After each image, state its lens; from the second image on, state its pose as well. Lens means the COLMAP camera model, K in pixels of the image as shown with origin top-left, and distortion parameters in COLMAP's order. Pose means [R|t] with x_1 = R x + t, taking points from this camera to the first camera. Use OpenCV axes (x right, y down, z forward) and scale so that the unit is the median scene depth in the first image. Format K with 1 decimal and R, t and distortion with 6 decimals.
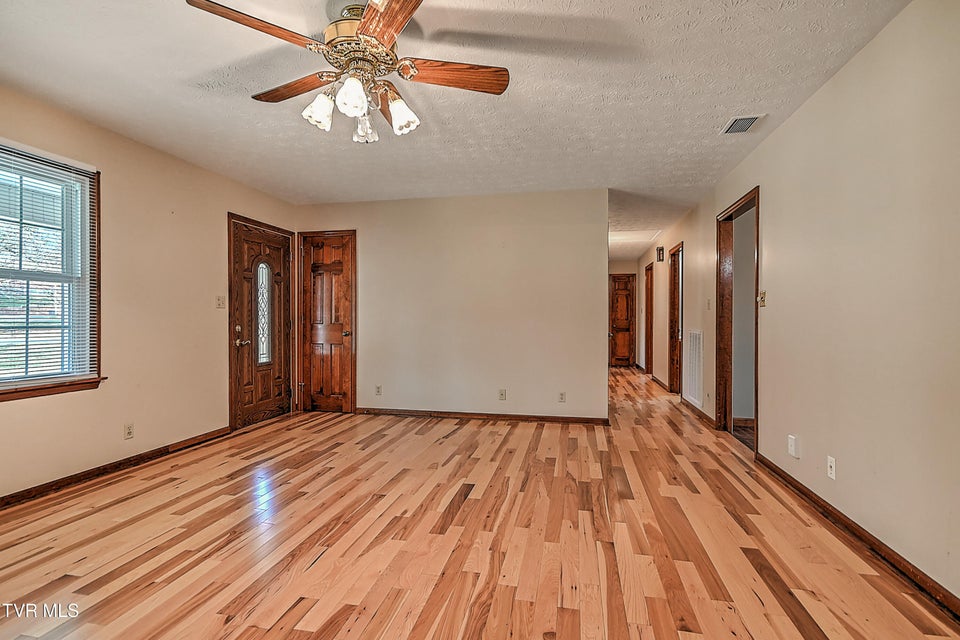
lens RADIAL K [[482.2, 0, 464.9], [0, 482.2, 321.3], [0, 0, 1]] dist [0.026534, -0.005831]
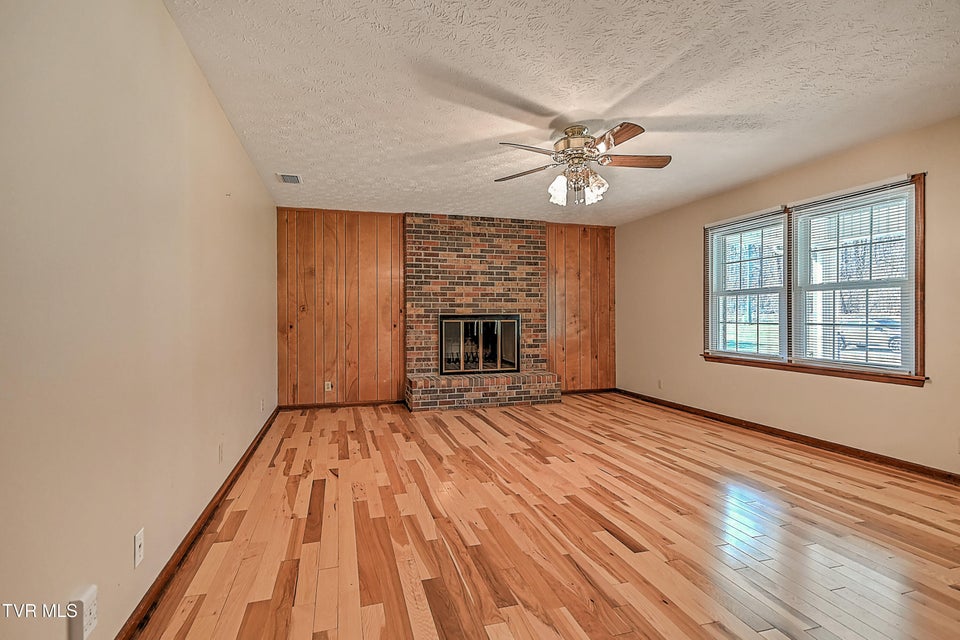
lens RADIAL K [[482.2, 0, 493.4], [0, 482.2, 316.6], [0, 0, 1]] dist [0.026534, -0.005831]
pose [[-0.859245, -0.000365, -0.511564, 0.674809], [-0.001487, 0.999997, 0.001784, -0.012531], [0.511562, 0.002293, -0.859244, 1.803919]]
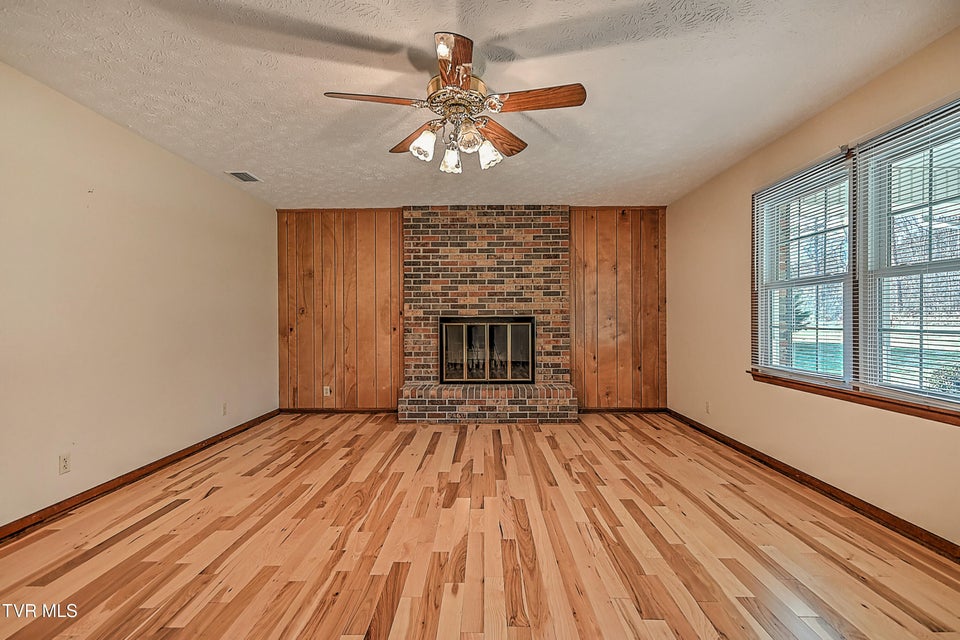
lens RADIAL K [[482.2, 0, 481.0], [0, 482.2, 323.1], [0, 0, 1]] dist [0.026534, -0.005831]
pose [[-0.975694, 0.003153, -0.219114, -0.004489], [0.000887, 0.999945, 0.010437, -0.012484], [0.219135, 0.009989, -0.975643, 1.762304]]
